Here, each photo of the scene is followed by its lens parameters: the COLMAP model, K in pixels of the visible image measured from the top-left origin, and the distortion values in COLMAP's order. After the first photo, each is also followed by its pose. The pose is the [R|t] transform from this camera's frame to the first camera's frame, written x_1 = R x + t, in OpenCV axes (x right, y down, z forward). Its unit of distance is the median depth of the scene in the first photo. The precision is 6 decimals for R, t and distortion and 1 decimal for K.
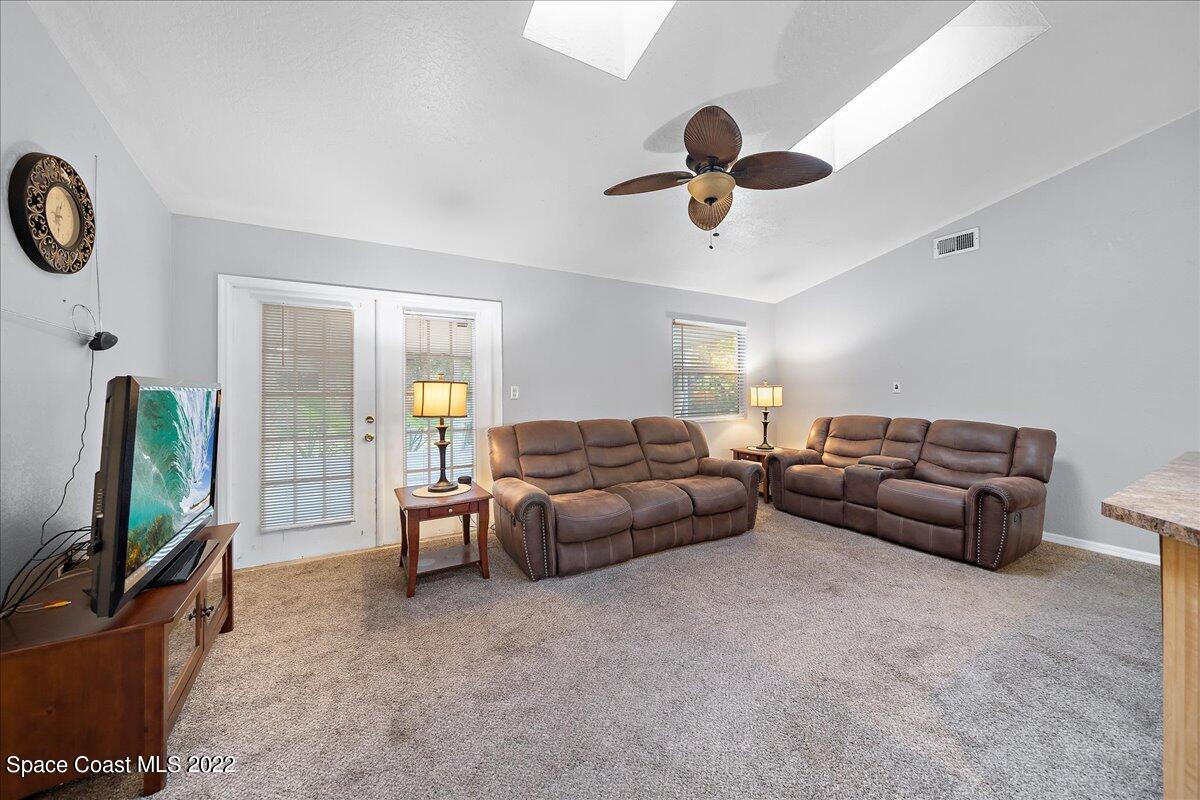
lens RADIAL K [[428.3, 0, 607.6], [0, 428.3, 393.6], [0, 0, 1]] dist [-0.001670, -0.000311]
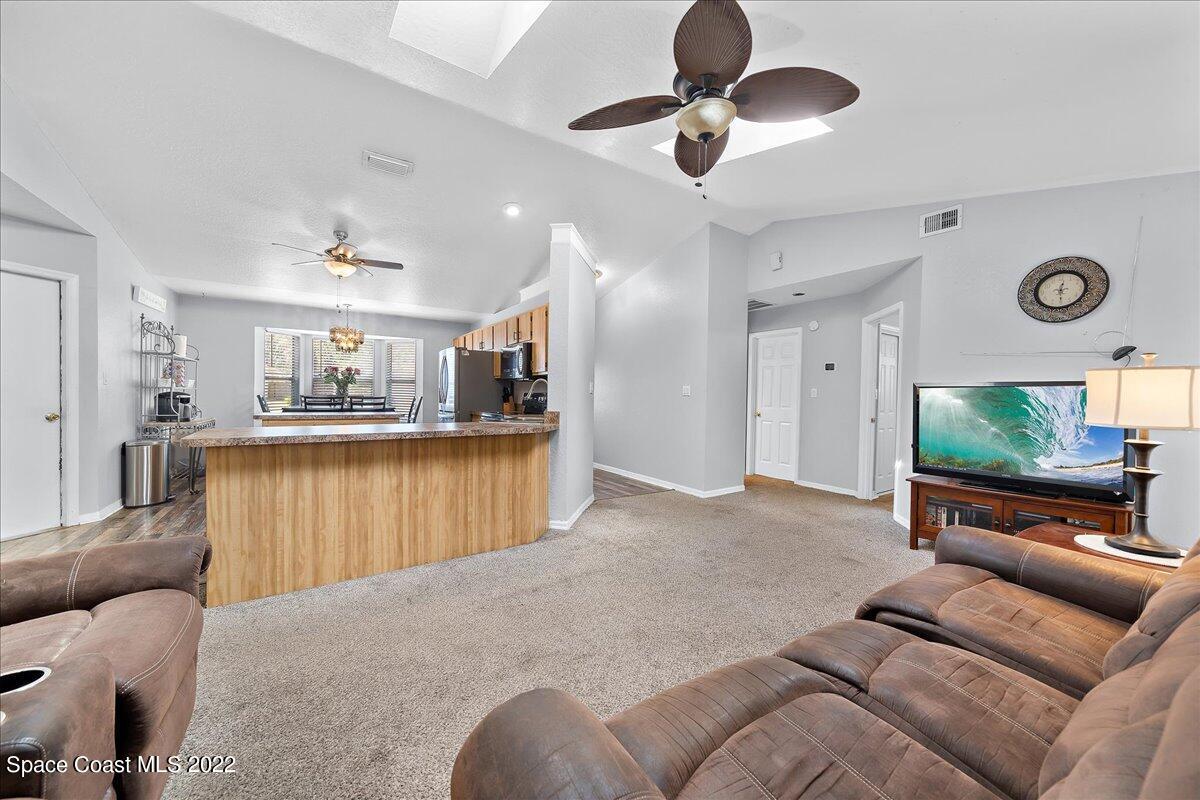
lens RADIAL K [[429.6, 0, 599.9], [0, 429.6, 396.1], [0, 0, 1]] dist [-0.001438, -0.000119]
pose [[-0.998219, -0.009800, -0.058850, 0.373452], [-0.009956, 0.999948, 0.002362, 0.017743], [0.058823, 0.002944, -0.998264, 1.368351]]
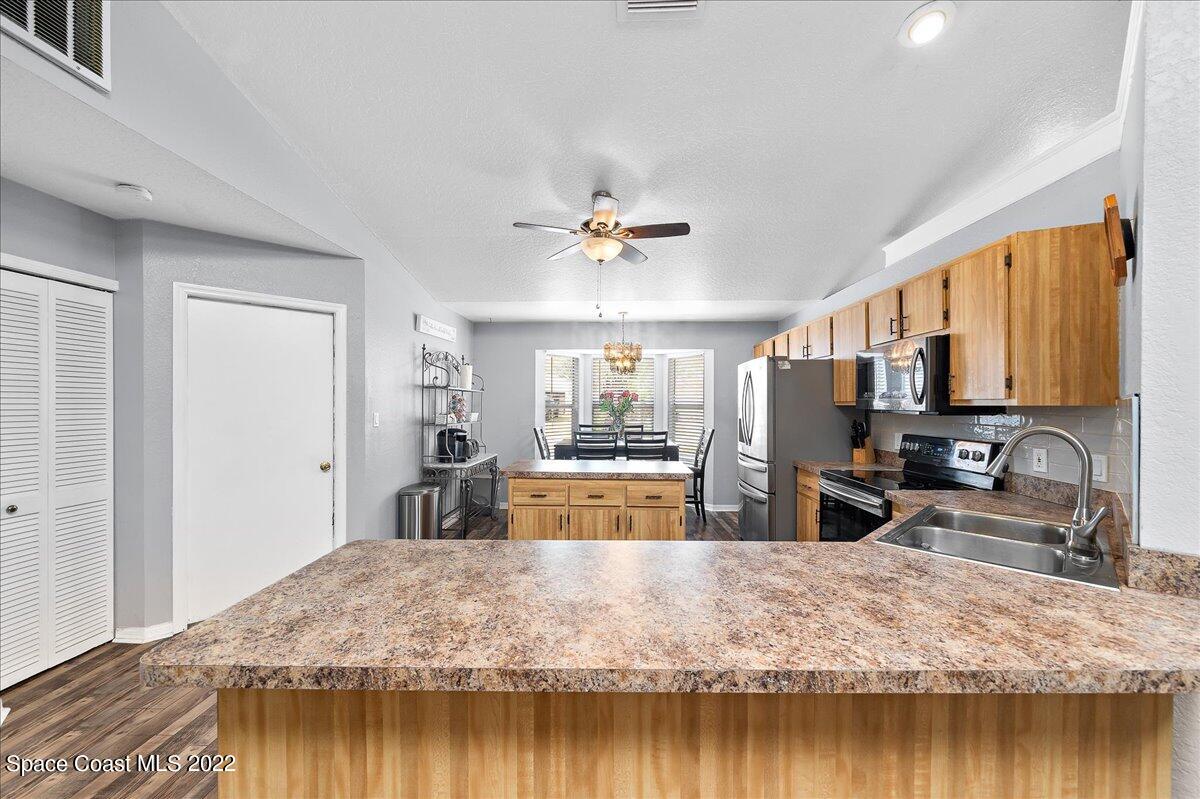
lens RADIAL K [[449.6, 0, 611.2], [0, 449.6, 403.8], [0, 0, 1]] dist [-0.009532, -0.000010]
pose [[-0.858497, 0.001891, 0.512815, 0.617530], [-0.000140, 0.999992, -0.003922, -0.048814], [-0.512818, -0.003439, -0.858490, 0.759437]]
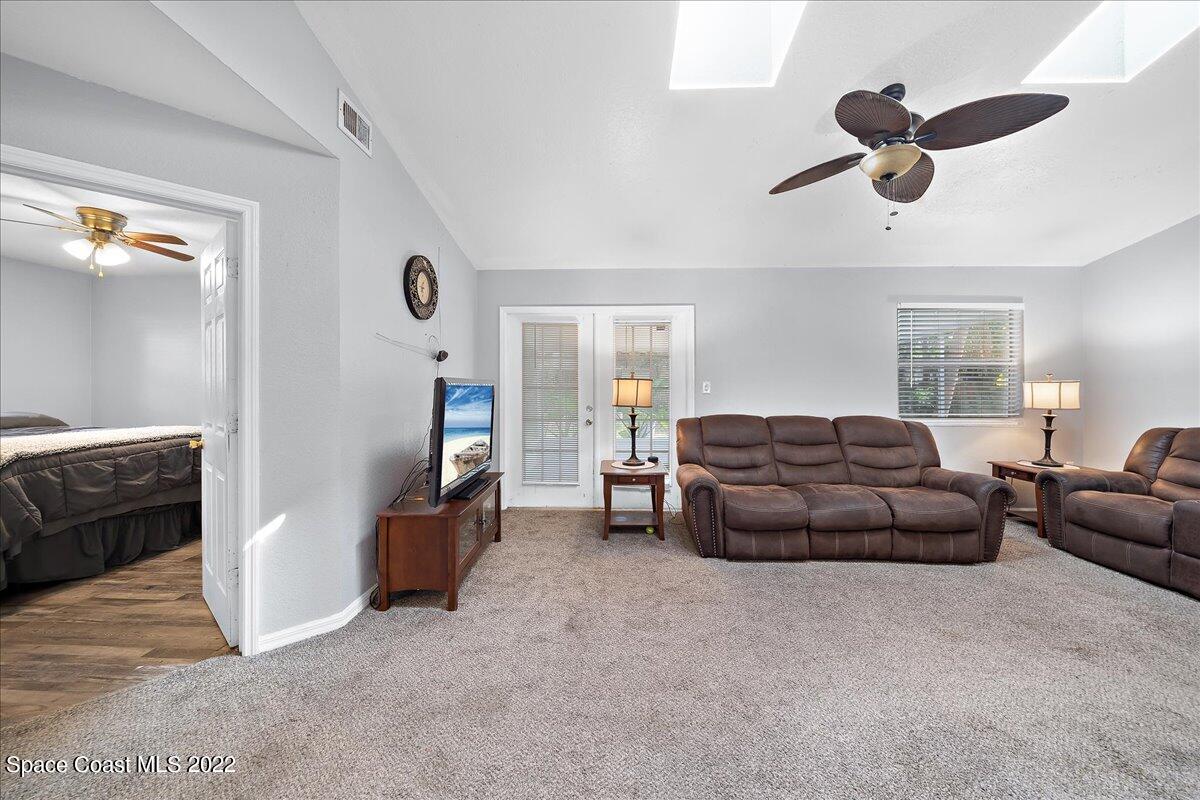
lens RADIAL K [[429.6, 0, 599.9], [0, 429.6, 396.1], [0, 0, 1]] dist [-0.001438, -0.000119]
pose [[0.845328, 0.018283, -0.533935, 0.161022], [-0.008606, 0.999751, 0.020608, -0.001331], [0.534178, -0.012826, 0.845274, -0.070119]]
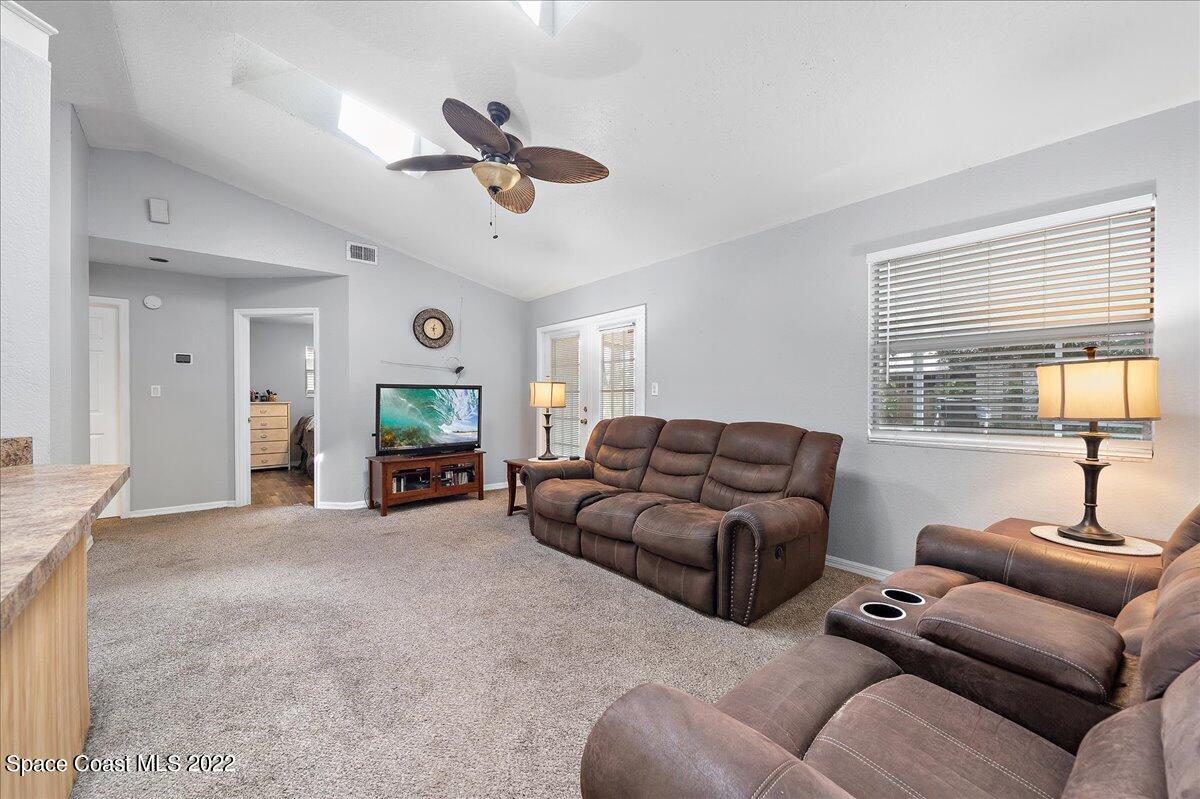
lens RADIAL K [[470.5, 0, 597.4], [0, 470.5, 406.5], [0, 0, 1]] dist [-0.000028, -0.000030]
pose [[0.165450, 0.026936, -0.985850, 1.042273], [0.001851, 0.999617, 0.027623, 0.010388], [0.986216, -0.006395, 0.165337, 0.805226]]
